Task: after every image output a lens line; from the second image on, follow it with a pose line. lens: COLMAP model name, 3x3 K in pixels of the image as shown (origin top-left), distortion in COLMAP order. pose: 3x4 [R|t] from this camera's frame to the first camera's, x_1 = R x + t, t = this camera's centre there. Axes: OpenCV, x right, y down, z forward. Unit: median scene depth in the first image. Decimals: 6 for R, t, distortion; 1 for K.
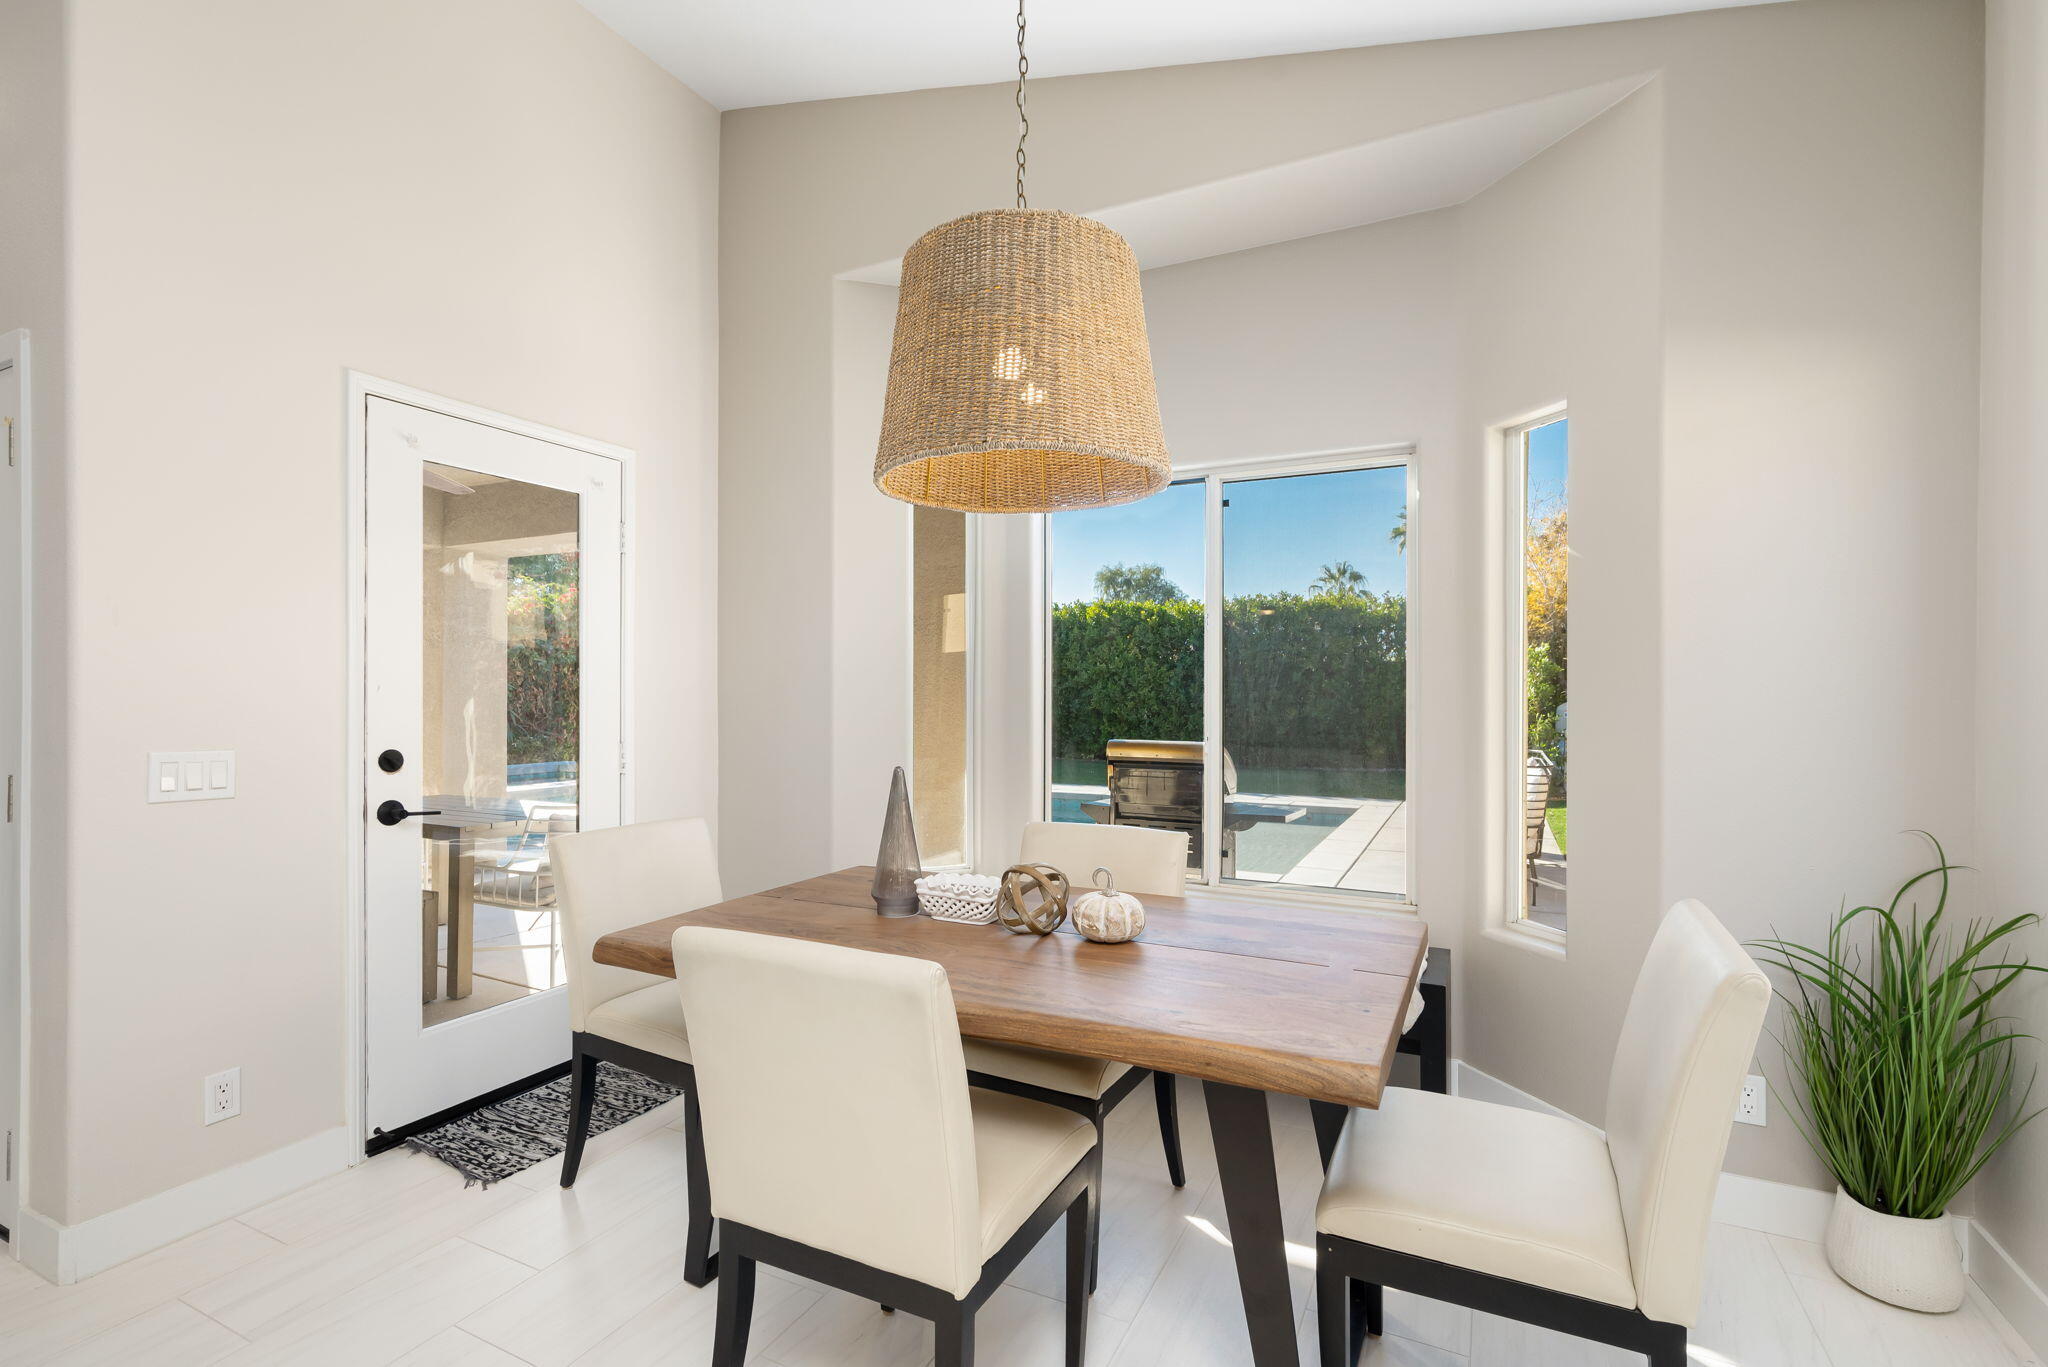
lens RADIAL K [[924.8, 0, 1020.5], [0, 924.8, 689.9], [0, 0, 1]] dist [-0.000023, 0.000947]
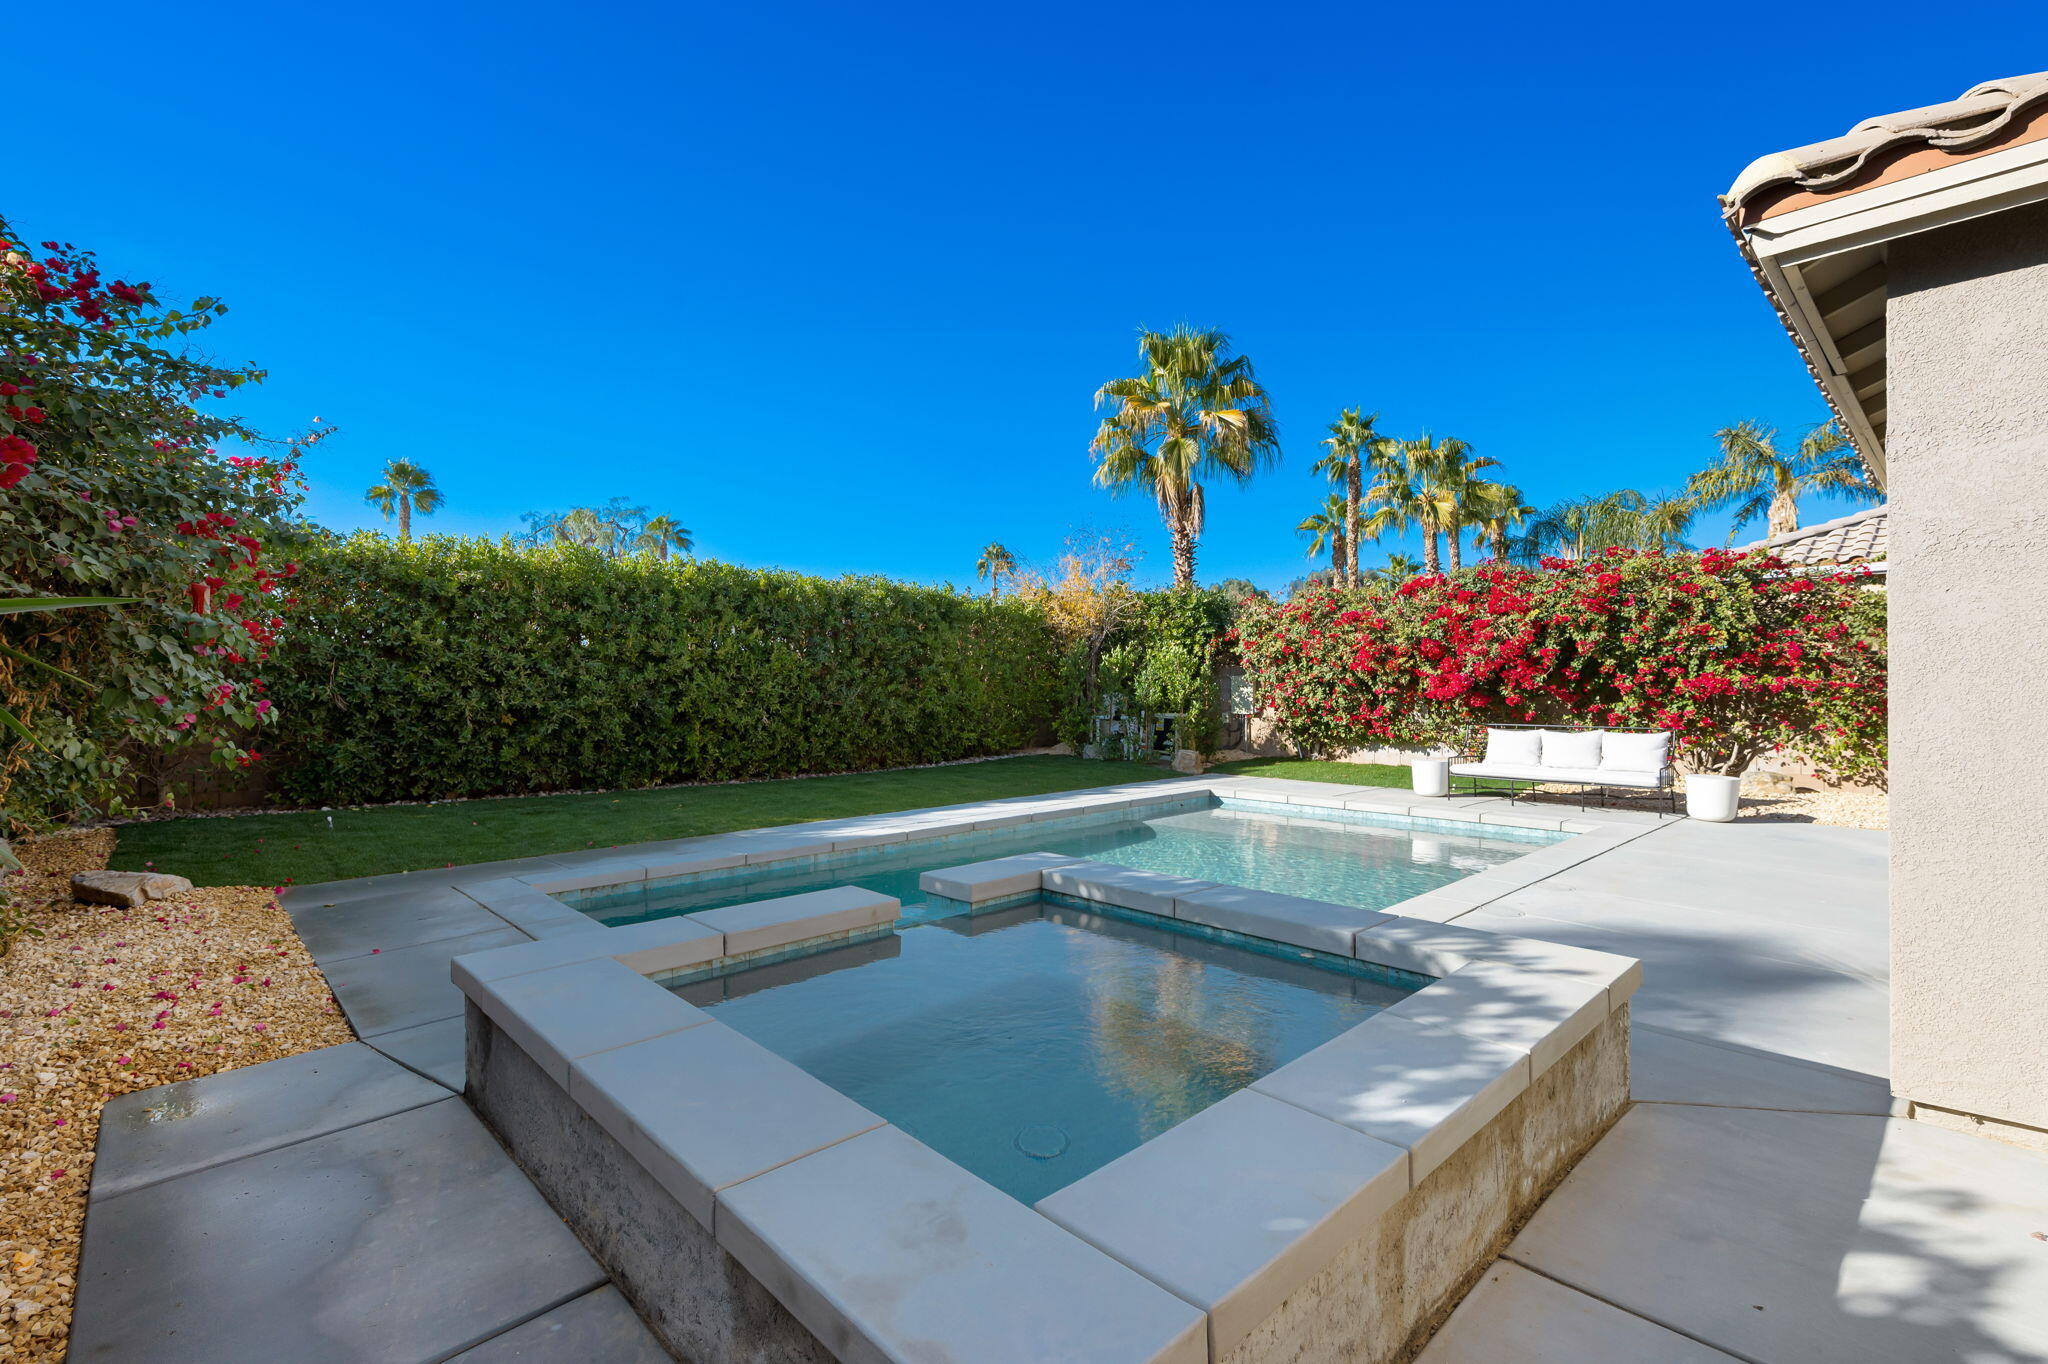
lens RADIAL K [[918.2, 0, 1022.5], [0, 918.2, 680.3], [0, 0, 1]] dist [-0.000537, -0.000057]
pose [[0.343596, 0.001660, 0.939116, -0.706568], [0.002443, 0.999993, -0.002661, -0.000558], [-0.939114, 0.003209, 0.343590, 0.784810]]
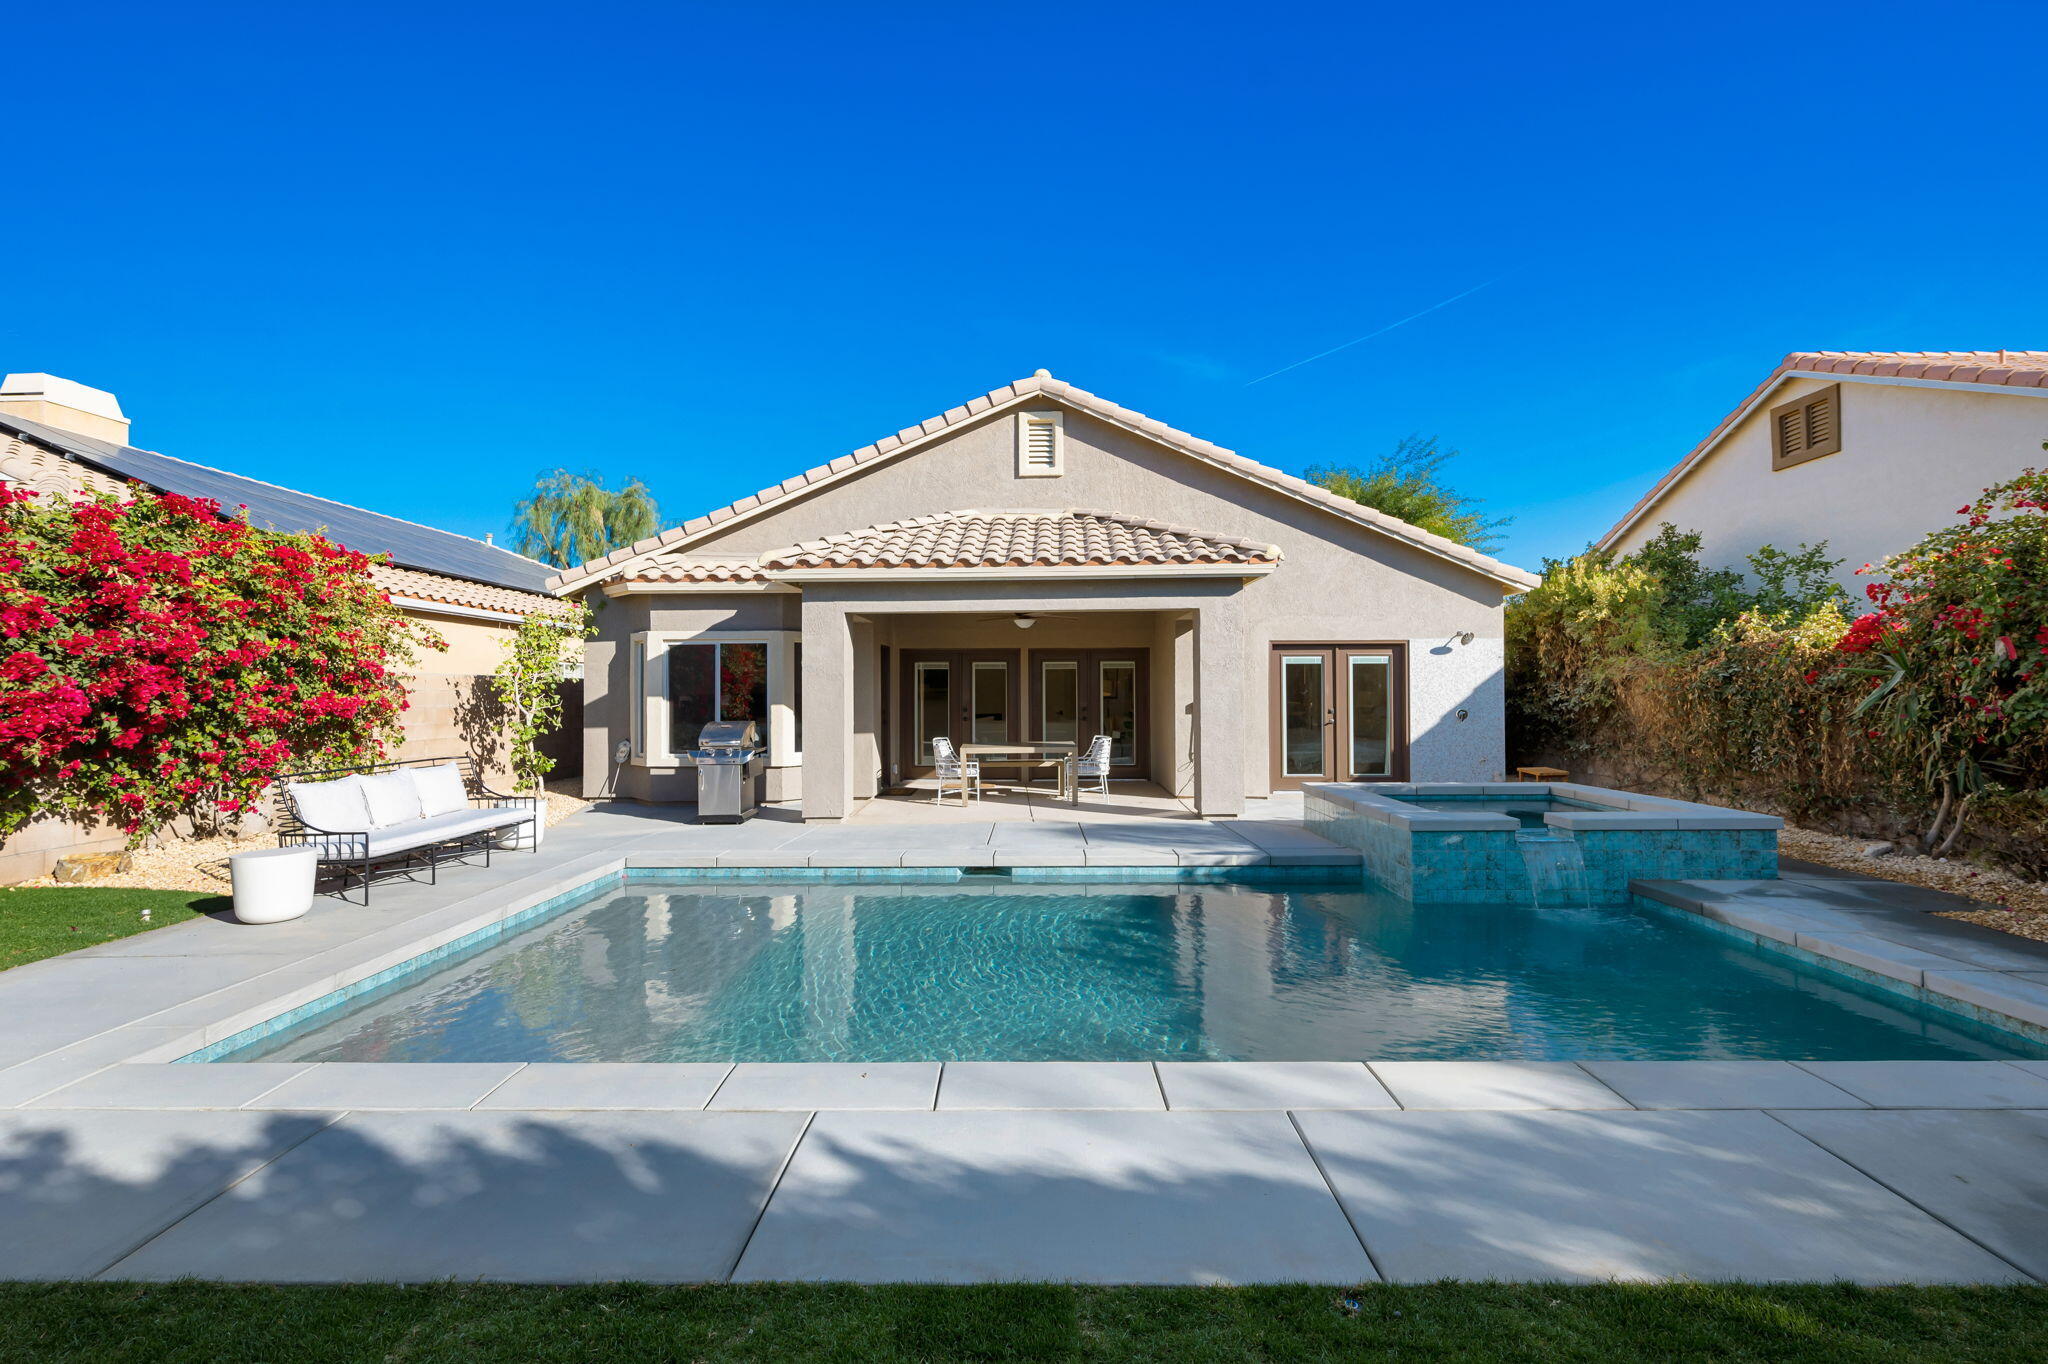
lens RADIAL K [[921.6, 0, 1022.1], [0, 921.6, 681.2], [0, 0, 1]] dist [0.003571, 0.000511]
pose [[-0.901287, -0.002100, -0.433218, 0.208672], [0.005178, 0.999865, -0.015619, -0.002992], [0.433192, -0.016320, -0.901154, 1.372058]]
